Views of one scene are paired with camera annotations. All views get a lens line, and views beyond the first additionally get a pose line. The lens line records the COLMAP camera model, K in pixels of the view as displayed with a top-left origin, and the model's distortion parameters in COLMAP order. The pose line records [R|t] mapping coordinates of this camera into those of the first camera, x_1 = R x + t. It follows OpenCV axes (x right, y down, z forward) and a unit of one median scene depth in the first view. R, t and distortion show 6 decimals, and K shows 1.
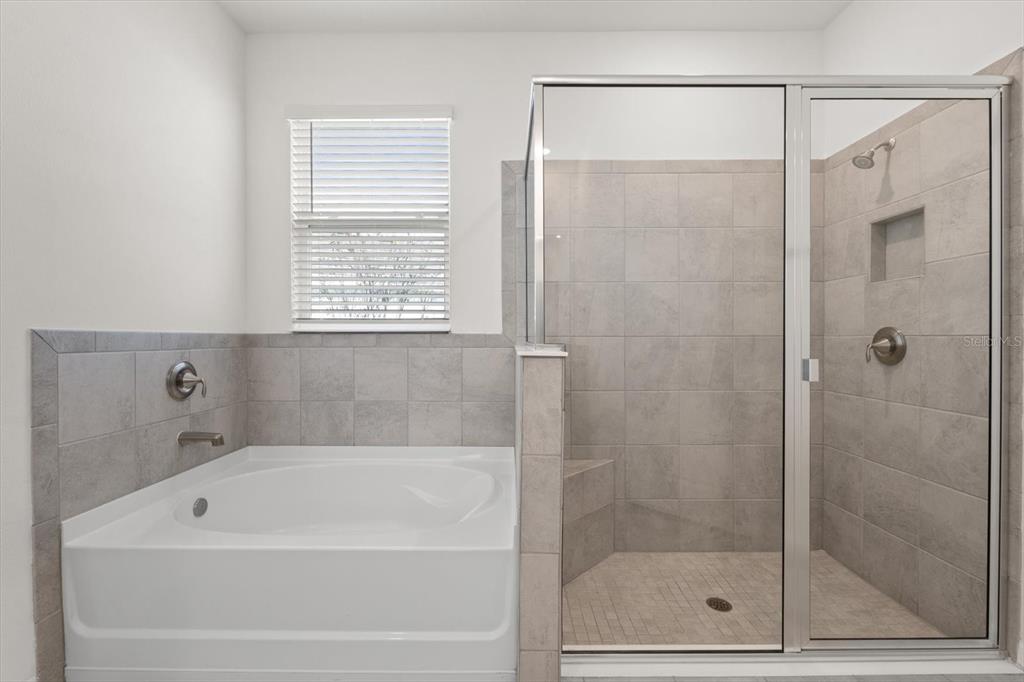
lens RADIAL K [[462.8, 0, 512.0], [0, 462.8, 341.0], [0, 0, 1]] dist [-0.003745, -0.000074]
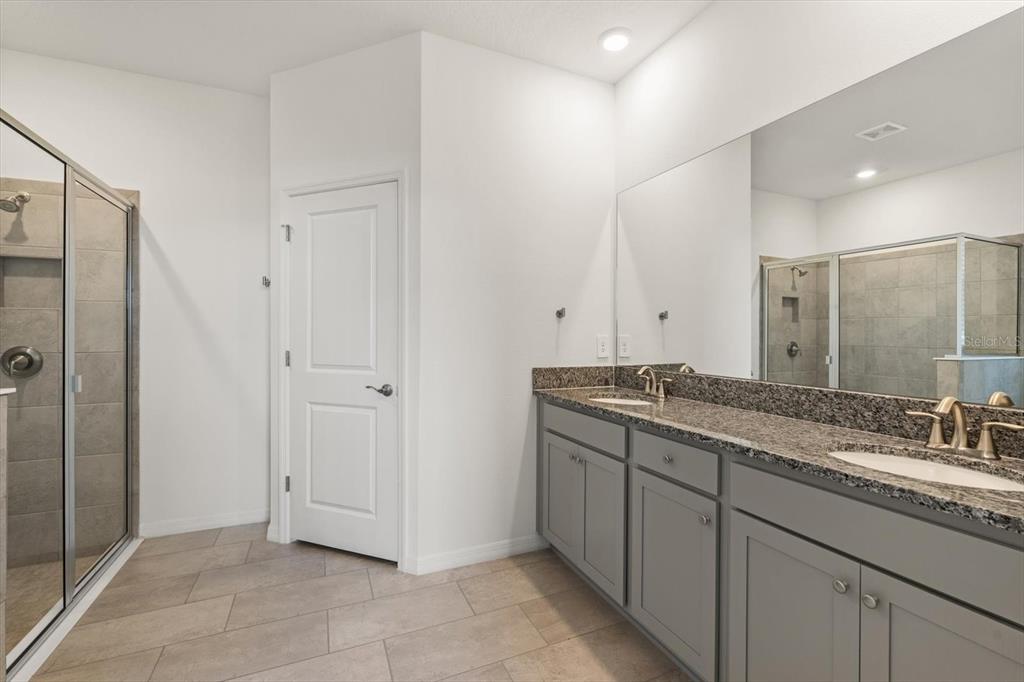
lens RADIAL K [[462.8, 0, 512.0], [0, 462.8, 341.0], [0, 0, 1]] dist [-0.003745, -0.000074]
pose [[-0.404336, -0.017949, 0.914434, -0.849448], [0.005055, 0.999748, 0.021859, -0.065694], [-0.914596, 0.013460, -0.404144, 0.317271]]
